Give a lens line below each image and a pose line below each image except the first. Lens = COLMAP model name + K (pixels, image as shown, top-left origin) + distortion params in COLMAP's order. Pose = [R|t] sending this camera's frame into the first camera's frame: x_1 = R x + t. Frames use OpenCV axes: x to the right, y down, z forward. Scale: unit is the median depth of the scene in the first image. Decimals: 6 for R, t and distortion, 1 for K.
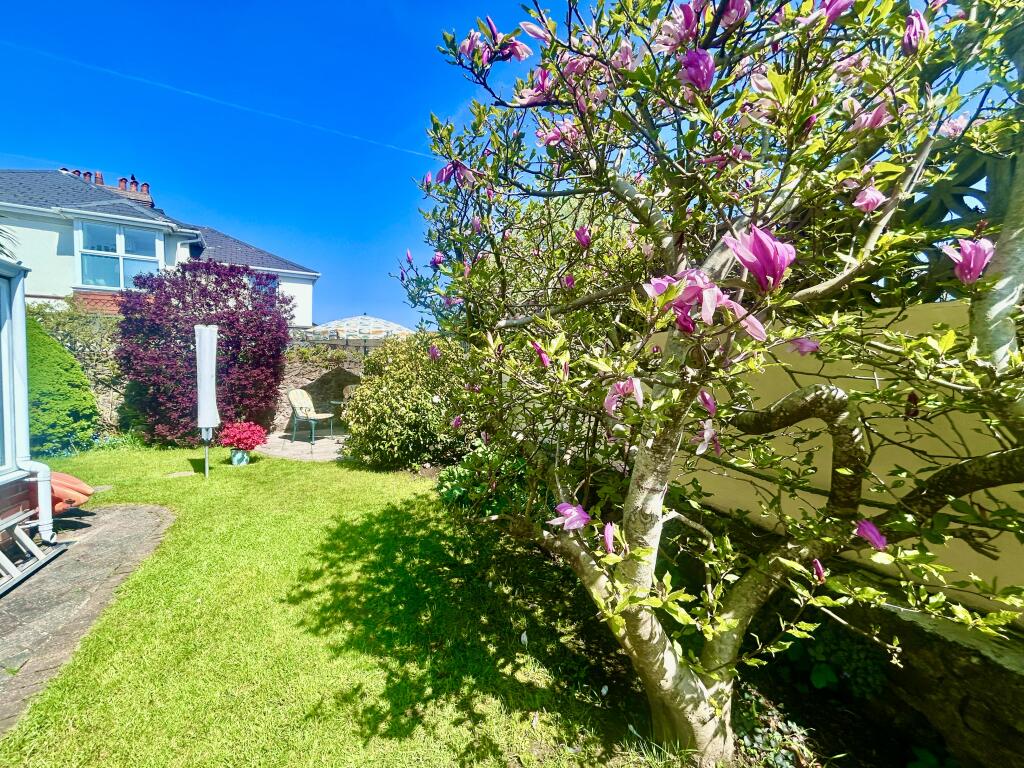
lens RADIAL K [[410.4, 0, 512.0], [0, 410.4, 384.0], [0, 0, 1]] dist [-0.000059, -0.000013]
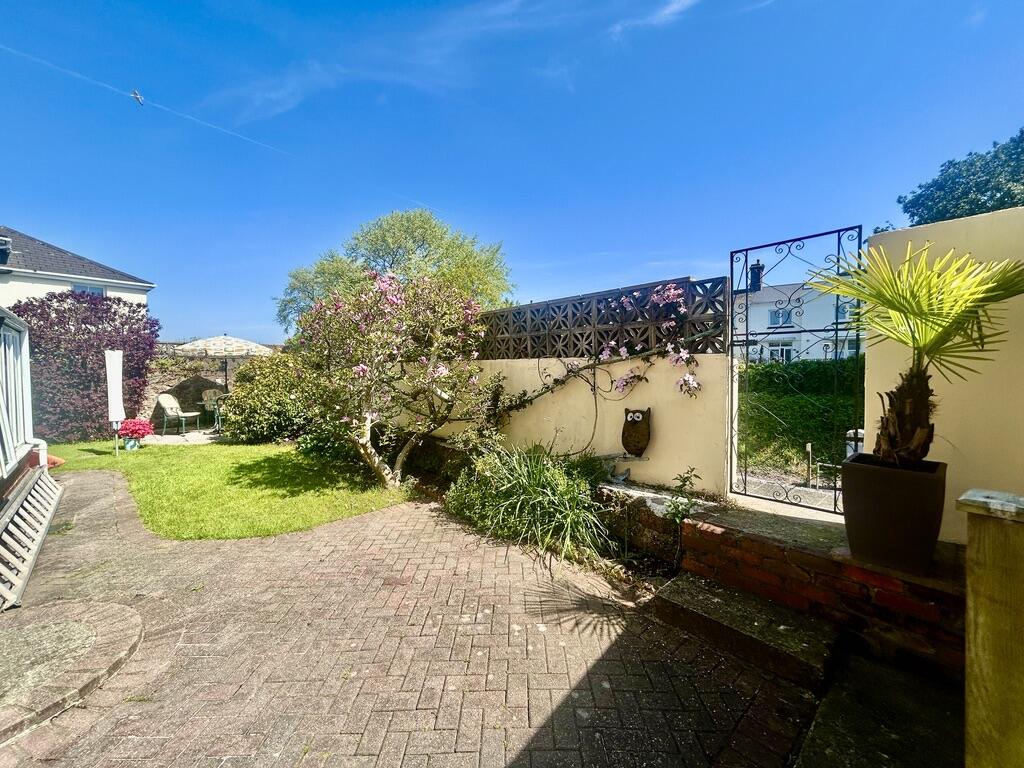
lens RADIAL K [[415.2, 0, 512.0], [0, 415.2, 384.0], [0, 0, 1]] dist [-0.000188, 0.000041]
pose [[0.941930, -0.022034, 0.335086, 0.075249], [0.021855, 0.999752, 0.004305, -0.000693], [-0.335098, 0.003268, 0.942178, -0.773266]]
